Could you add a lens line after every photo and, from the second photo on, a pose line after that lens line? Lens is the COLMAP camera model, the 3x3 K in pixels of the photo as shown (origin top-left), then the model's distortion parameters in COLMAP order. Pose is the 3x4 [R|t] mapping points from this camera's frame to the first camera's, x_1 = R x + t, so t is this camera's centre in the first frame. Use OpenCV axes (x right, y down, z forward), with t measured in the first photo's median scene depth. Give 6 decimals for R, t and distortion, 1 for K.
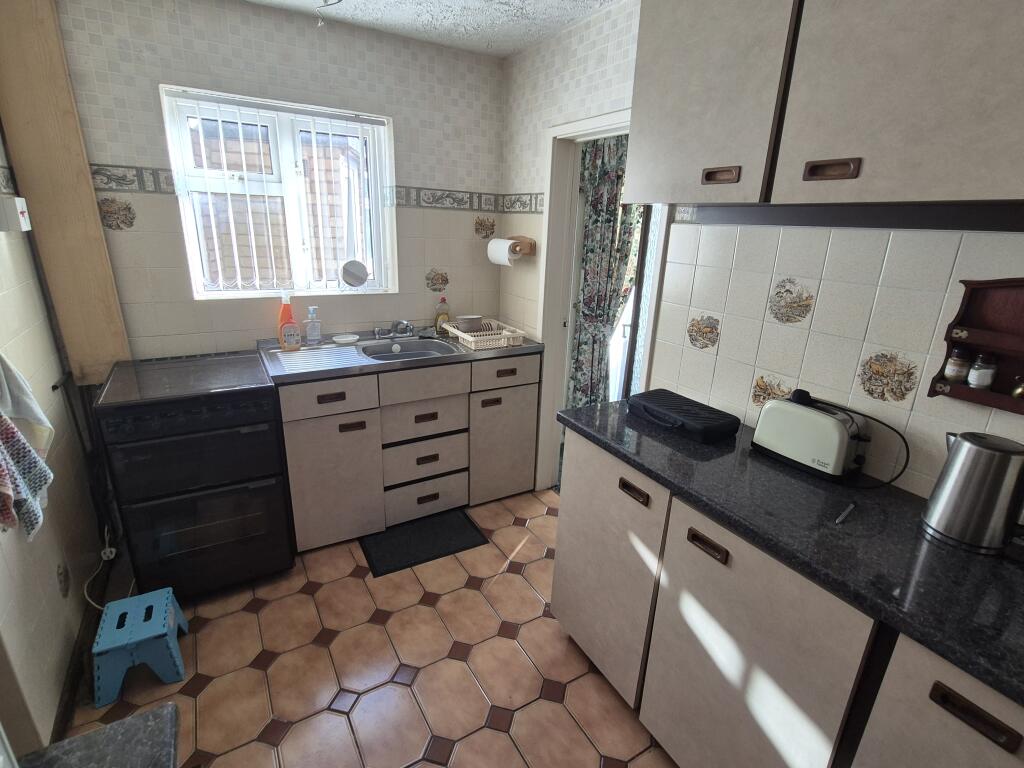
lens RADIAL K [[504.2, 0, 514.9], [0, 504.2, 388.9], [0, 0, 1]] dist [-0.001687, -0.000582]
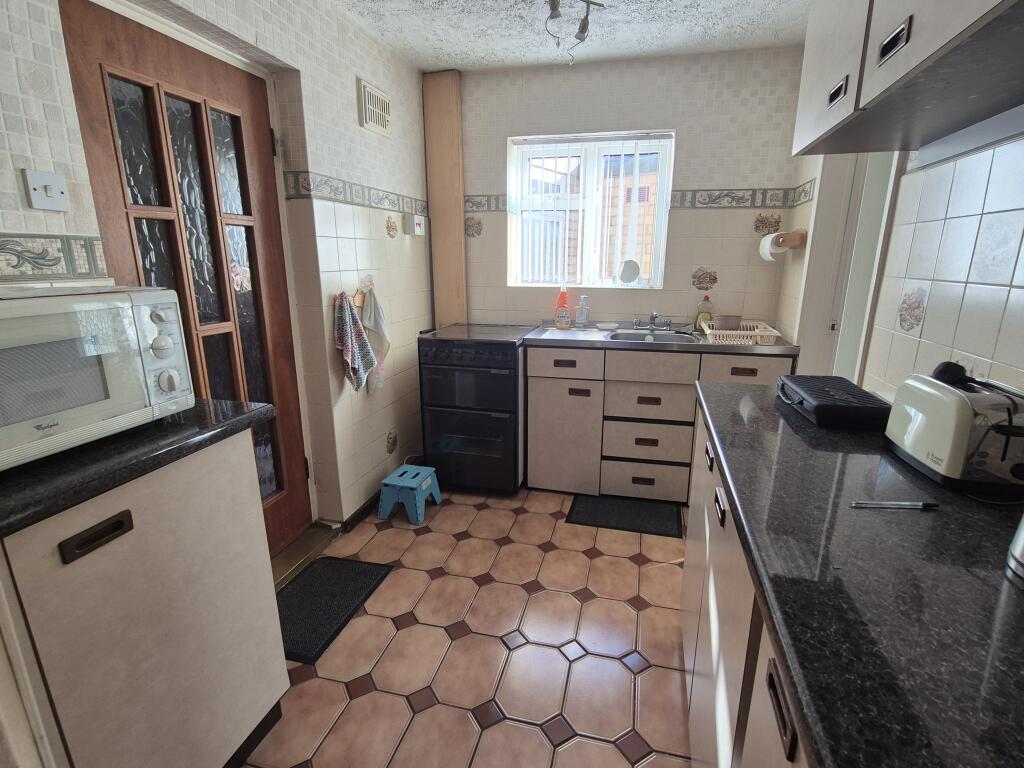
lens RADIAL K [[504.2, 0, 514.9], [0, 504.2, 388.9], [0, 0, 1]] dist [-0.001687, -0.000582]
pose [[0.705210, 0.144437, -0.694130, 0.371152], [-0.202254, 0.979332, -0.001699, 0.095521], [0.679538, 0.141588, 0.719848, 0.048809]]
